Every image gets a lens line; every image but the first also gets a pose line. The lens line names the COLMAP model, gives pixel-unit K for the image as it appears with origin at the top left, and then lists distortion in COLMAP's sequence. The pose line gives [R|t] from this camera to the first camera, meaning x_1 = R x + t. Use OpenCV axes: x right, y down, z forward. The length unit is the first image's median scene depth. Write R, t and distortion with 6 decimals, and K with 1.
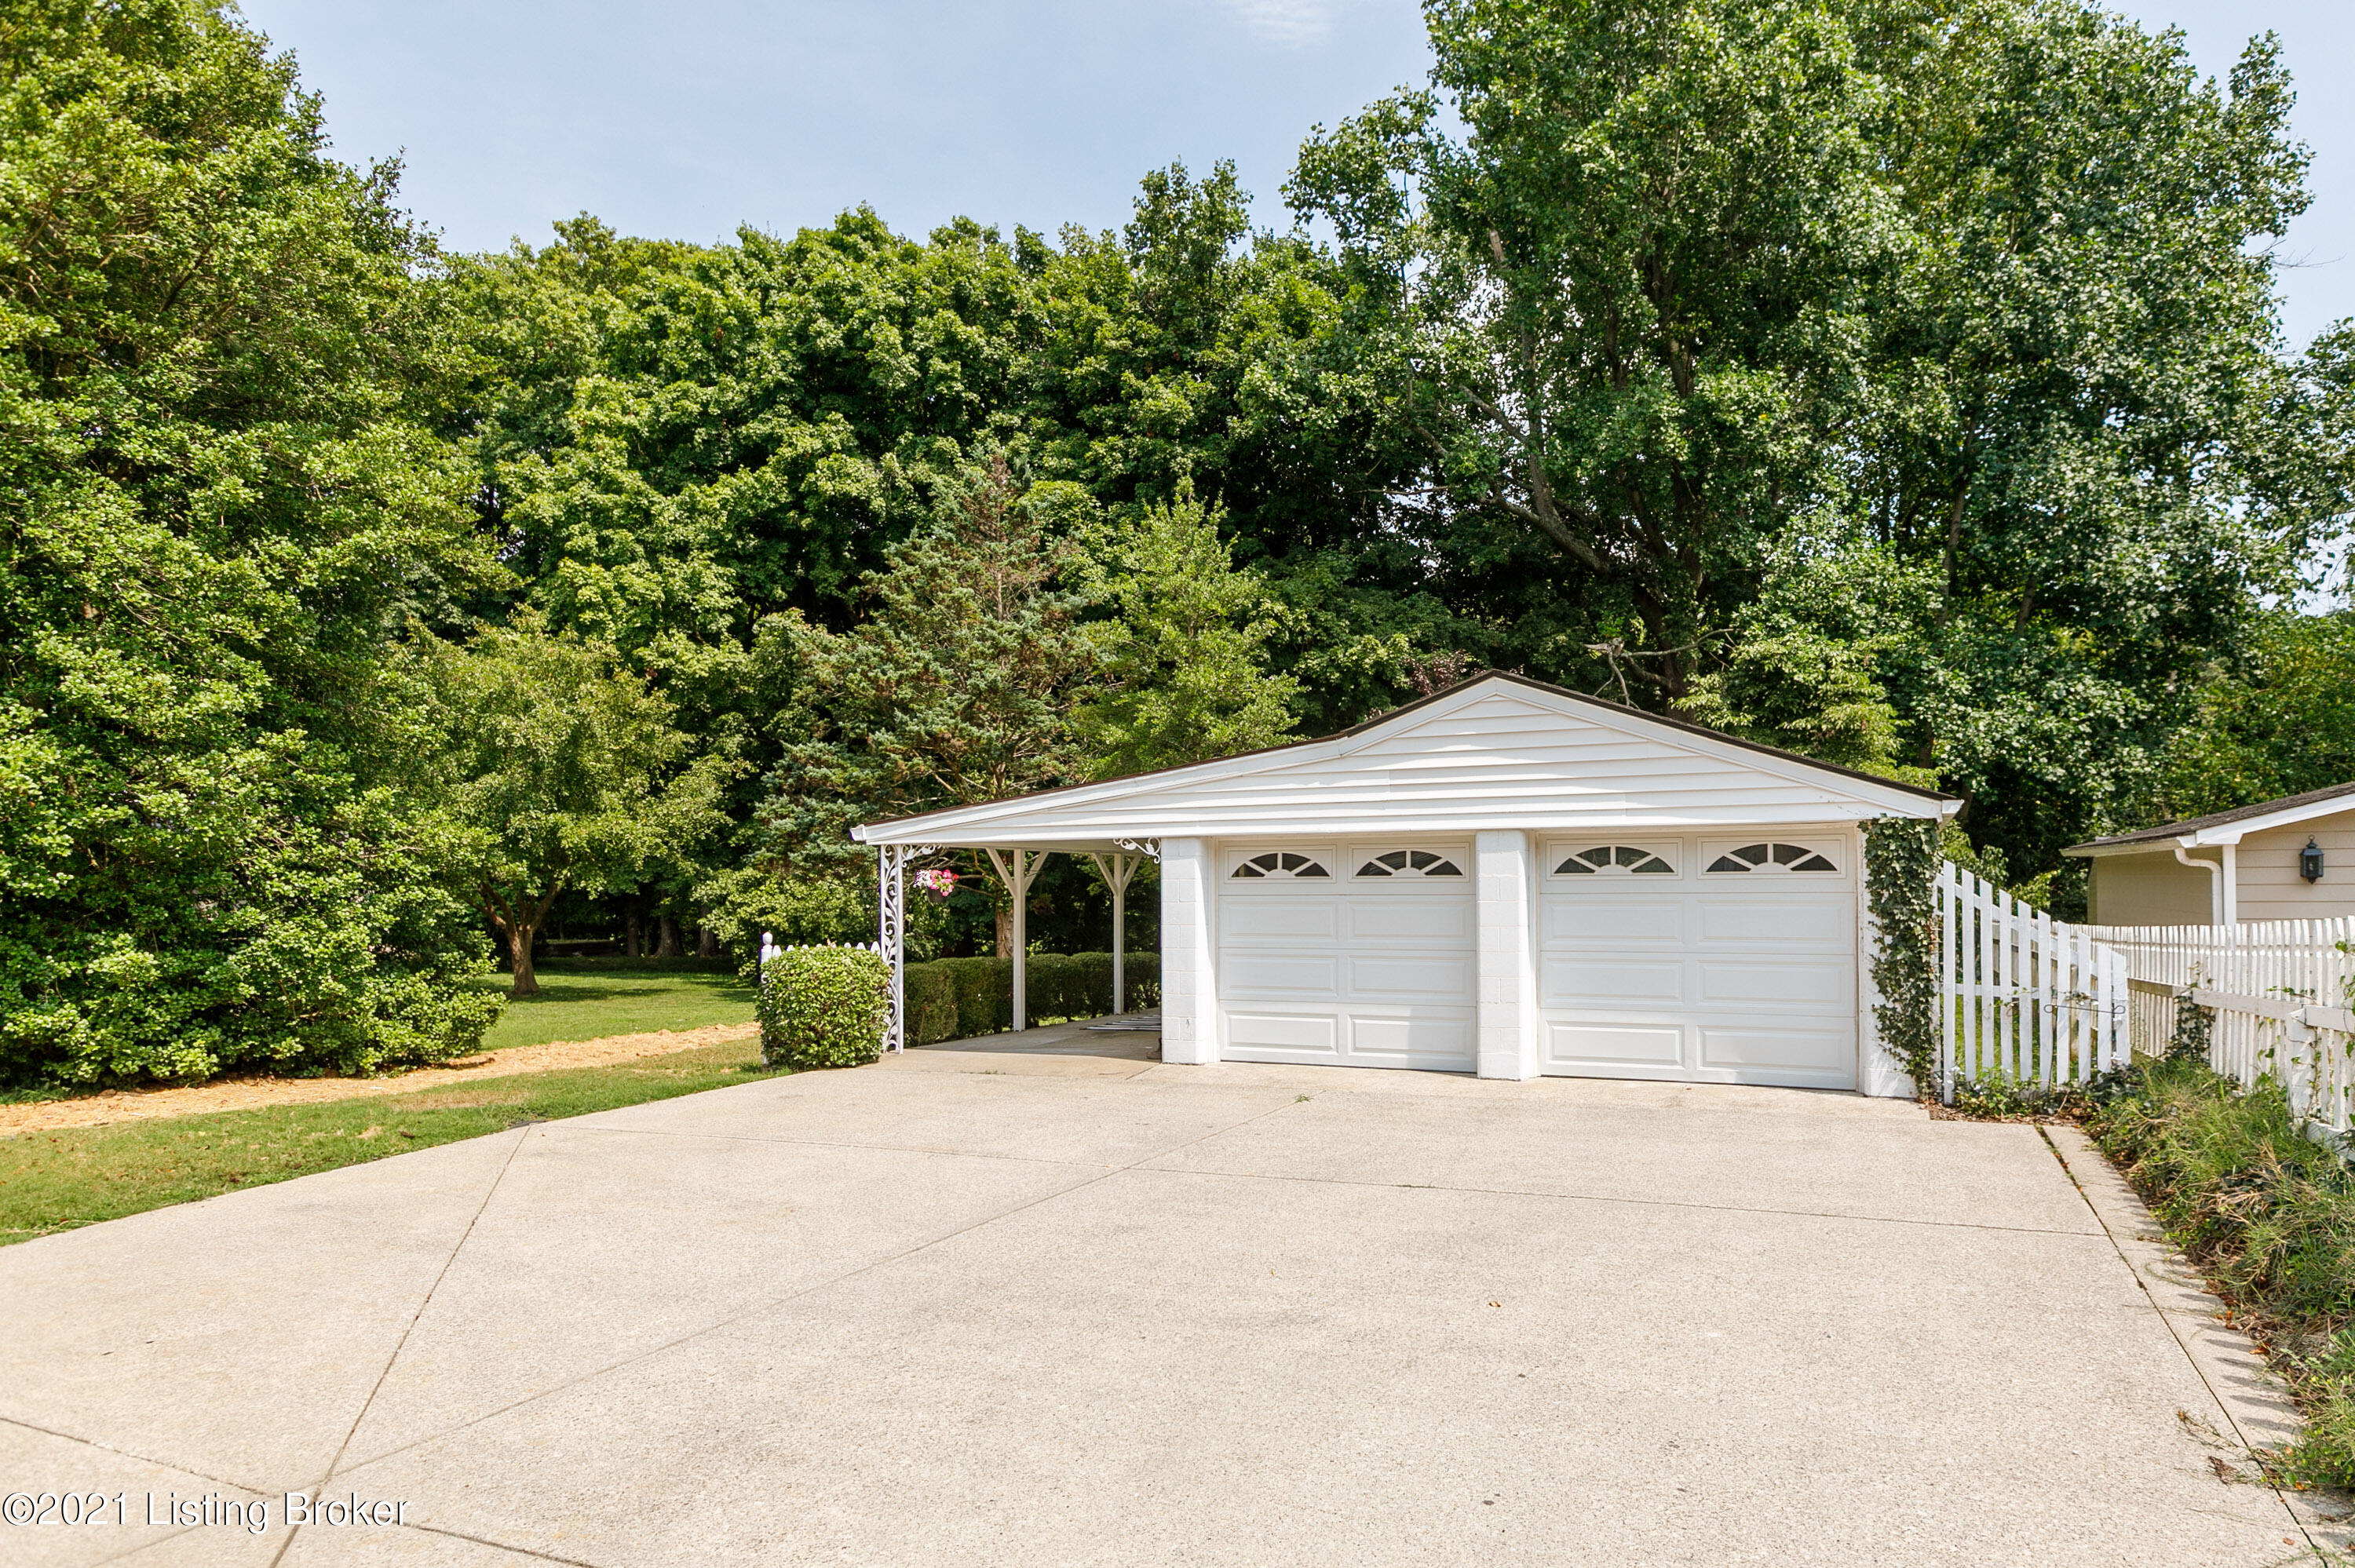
lens RADIAL K [[1461.2, 0, 1147.5], [0, 1461.2, 875.7], [0, 0, 1]] dist [0.003205, -0.001236]
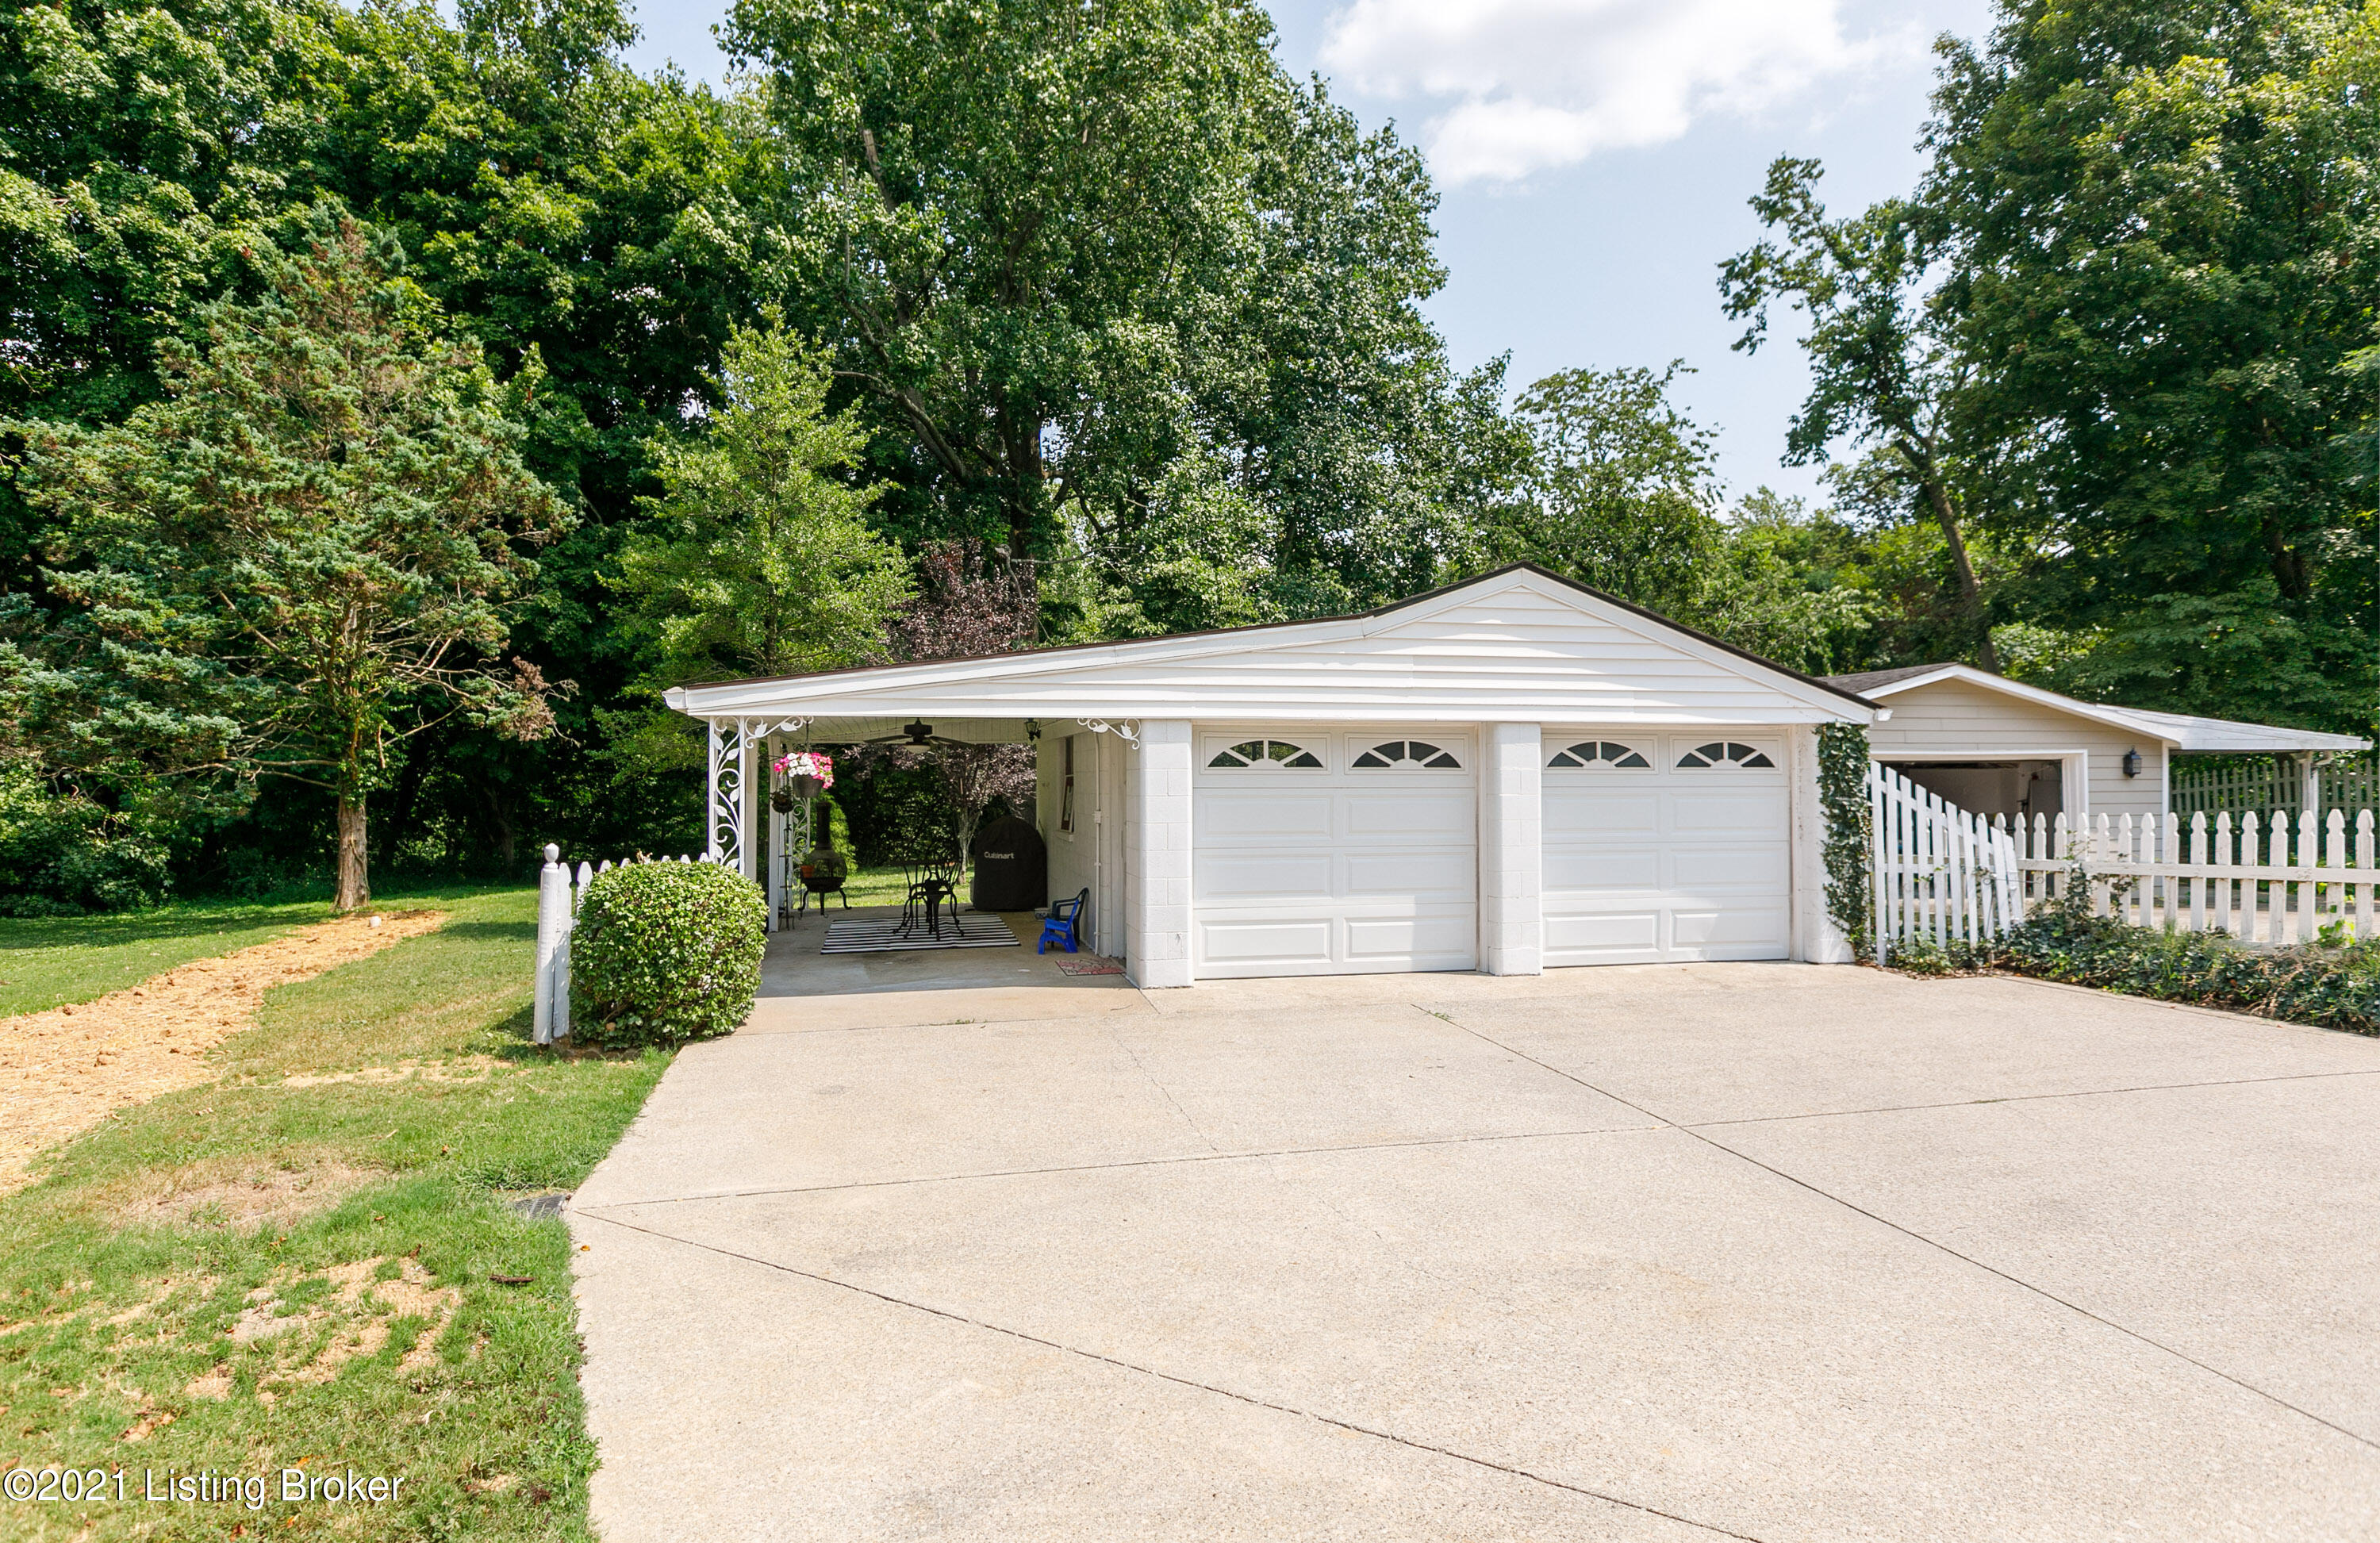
lens RADIAL K [[1347.0, 0, 1184.2], [0, 1347.0, 792.4], [0, 0, 1]] dist [-0.000228, -0.002593]
pose [[0.793976, -0.000797, 0.607949, -0.399582], [-0.009749, 0.999854, 0.014043, 0.004349], [-0.607872, -0.017077, 0.793852, 0.338195]]
